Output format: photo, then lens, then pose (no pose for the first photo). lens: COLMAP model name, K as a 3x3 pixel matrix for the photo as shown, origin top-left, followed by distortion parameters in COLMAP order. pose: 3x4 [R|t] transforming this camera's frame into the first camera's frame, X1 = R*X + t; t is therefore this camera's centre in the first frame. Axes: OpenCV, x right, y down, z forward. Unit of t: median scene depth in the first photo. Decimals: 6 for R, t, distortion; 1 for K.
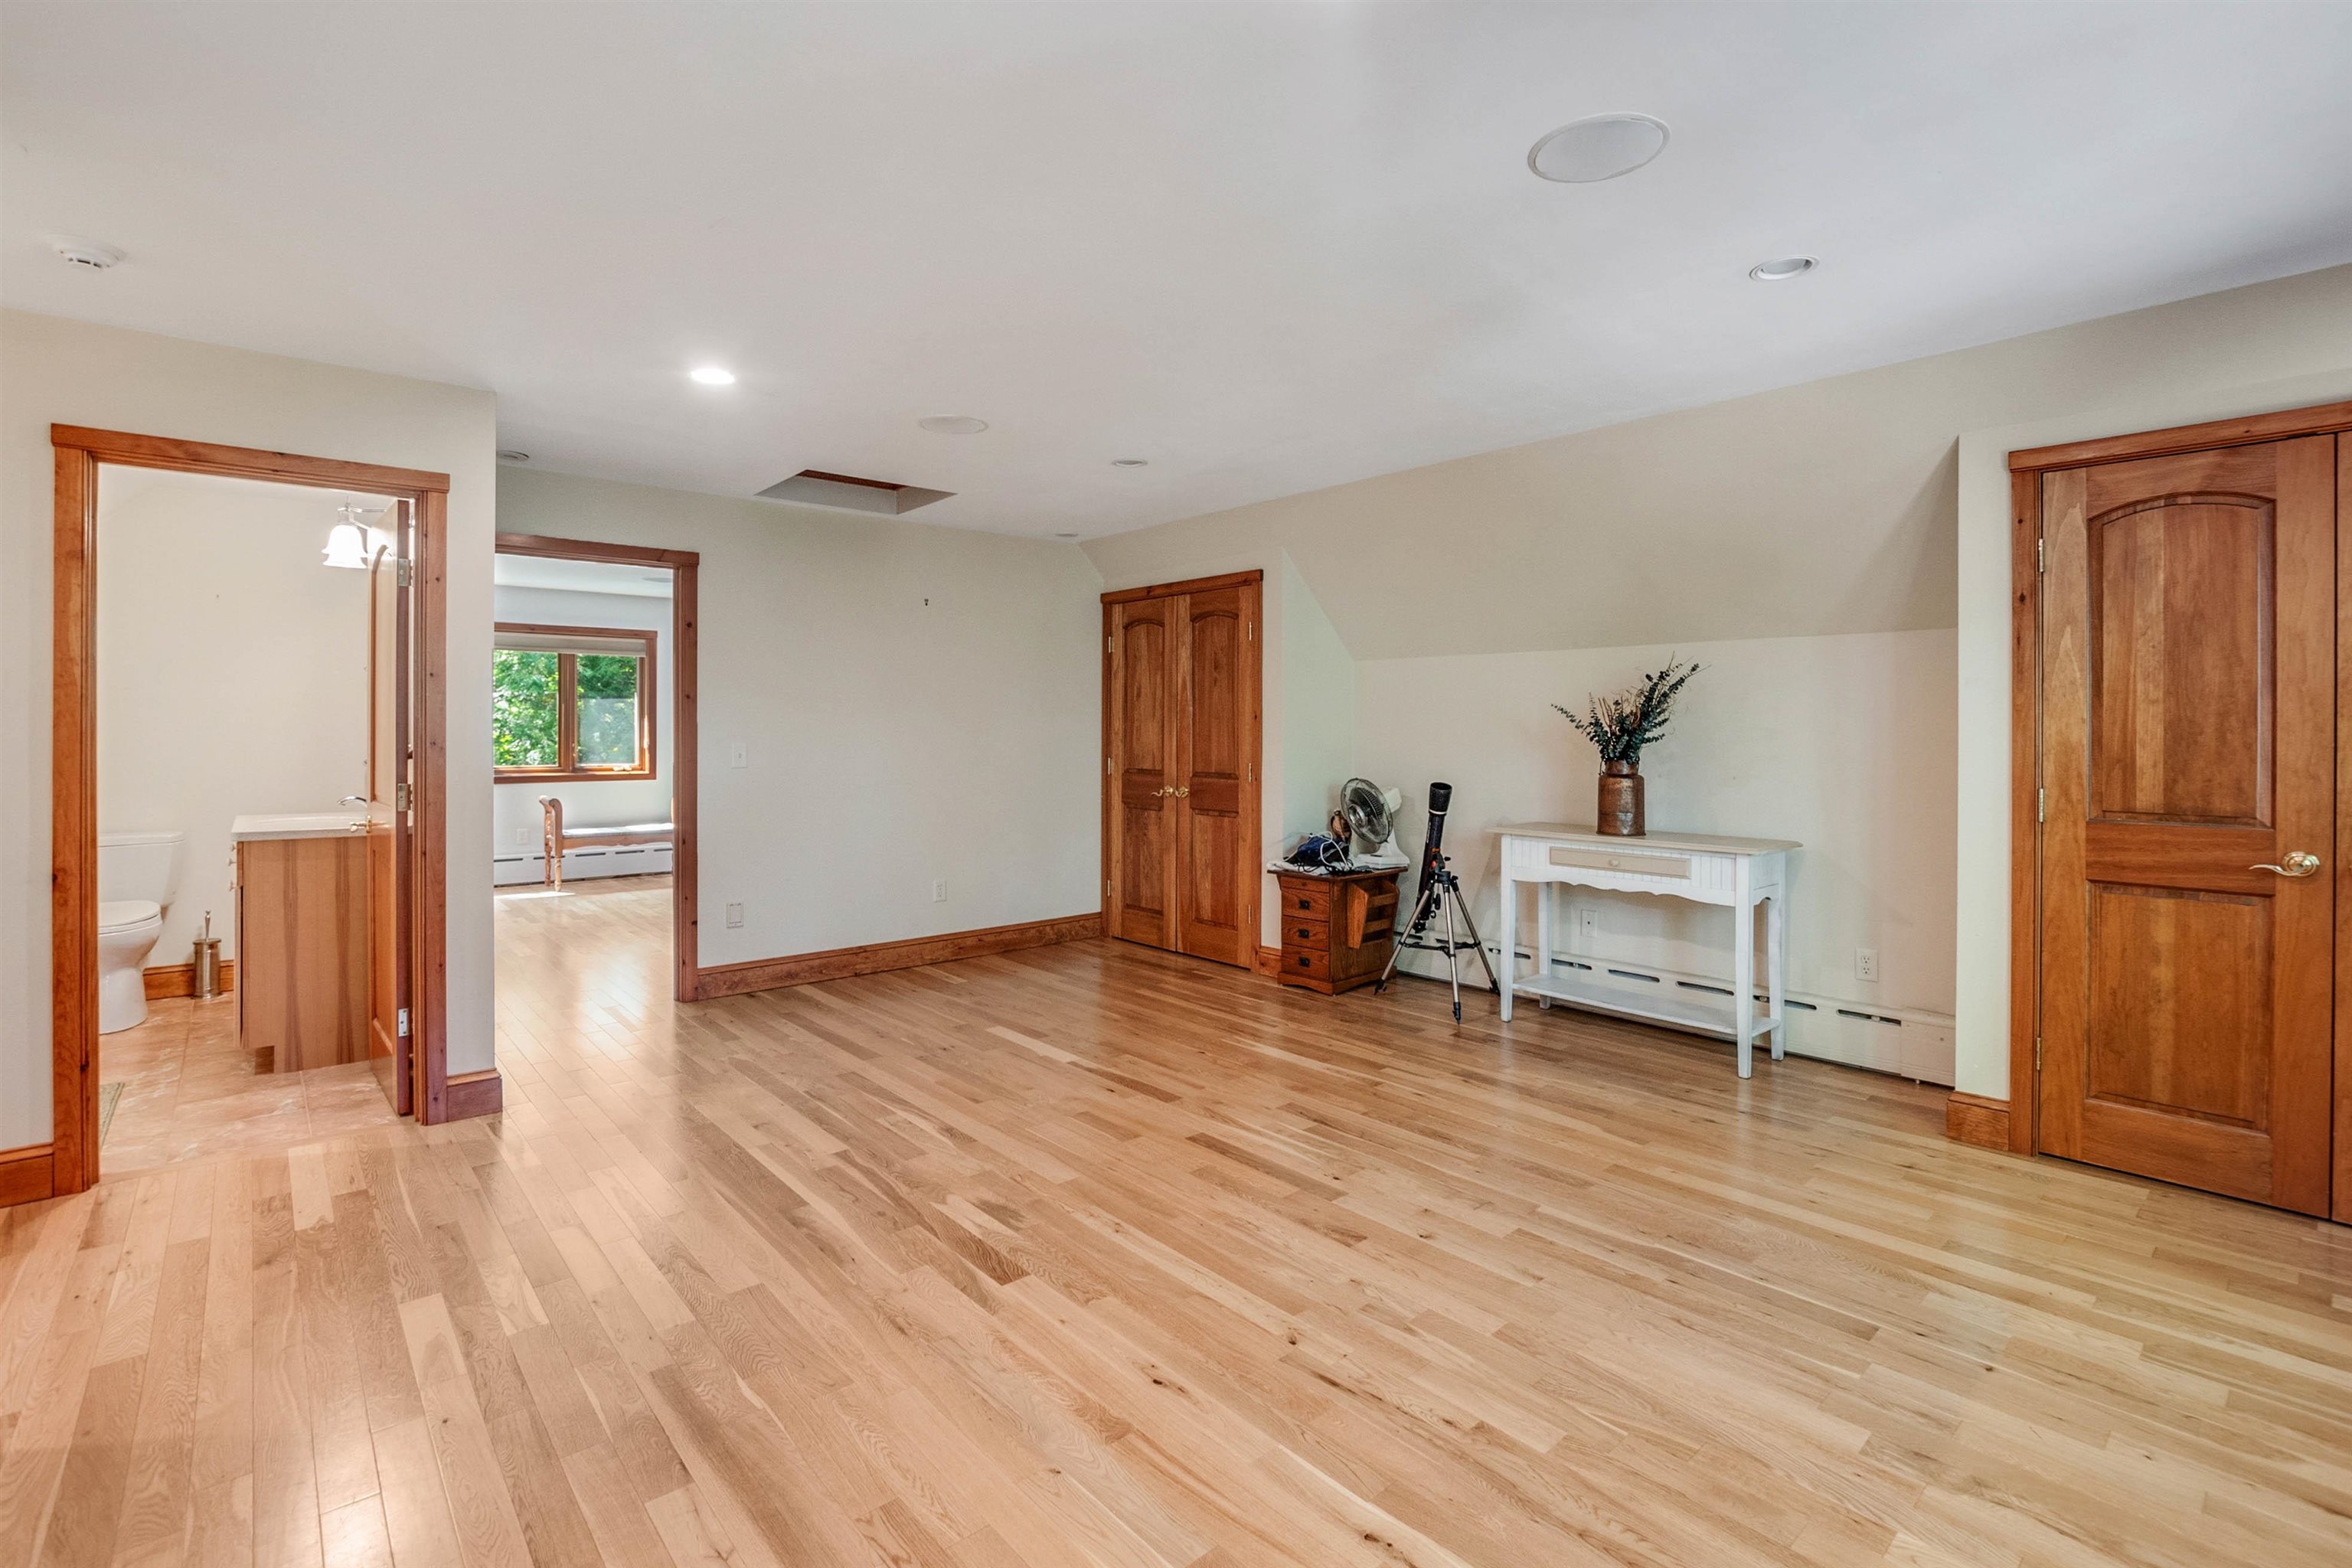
lens RADIAL K [[1067.7, 0, 1171.1], [0, 1067.7, 734.6], [0, 0, 1]] dist [-0.012357, 0.003473]
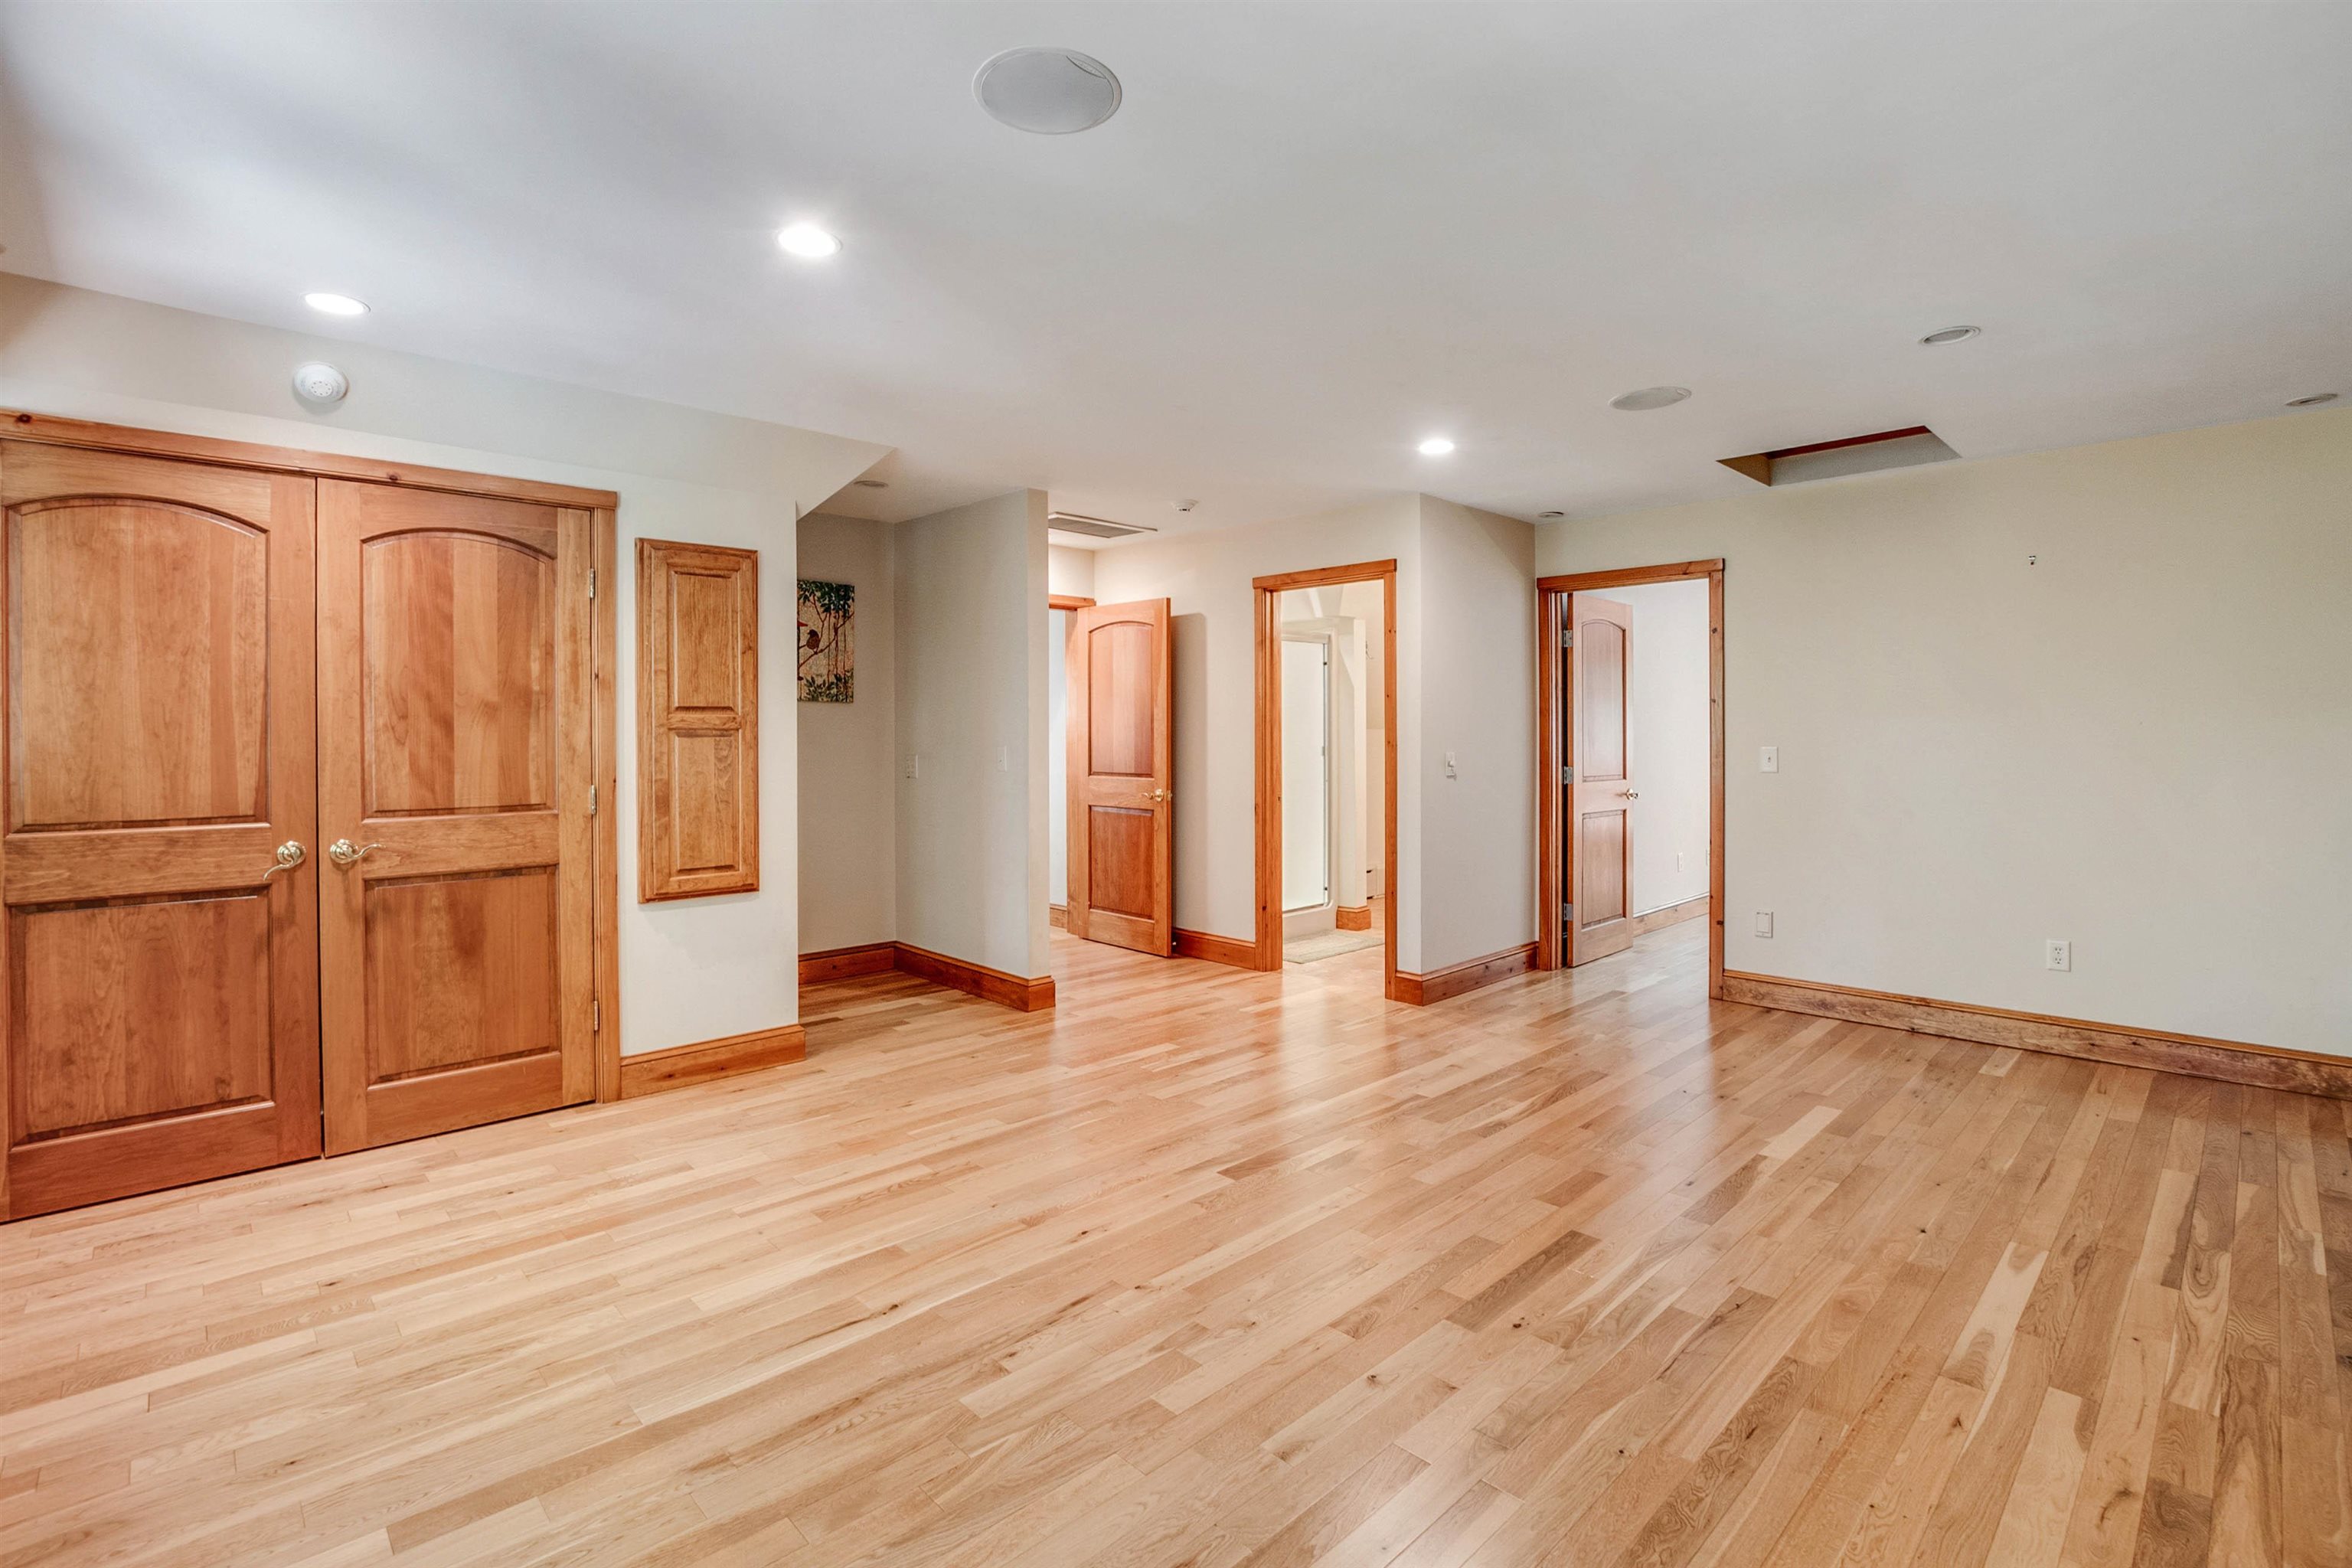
lens RADIAL K [[1067.7, 0, 1178.6], [0, 1067.7, 770.3], [0, 0, 1]] dist [-0.012357, 0.003473]
pose [[0.051428, 0.031617, -0.998176, 0.836485], [0.000265, 0.999498, 0.031673, 0.000329], [0.998677, -0.001893, 0.051394, 0.686188]]
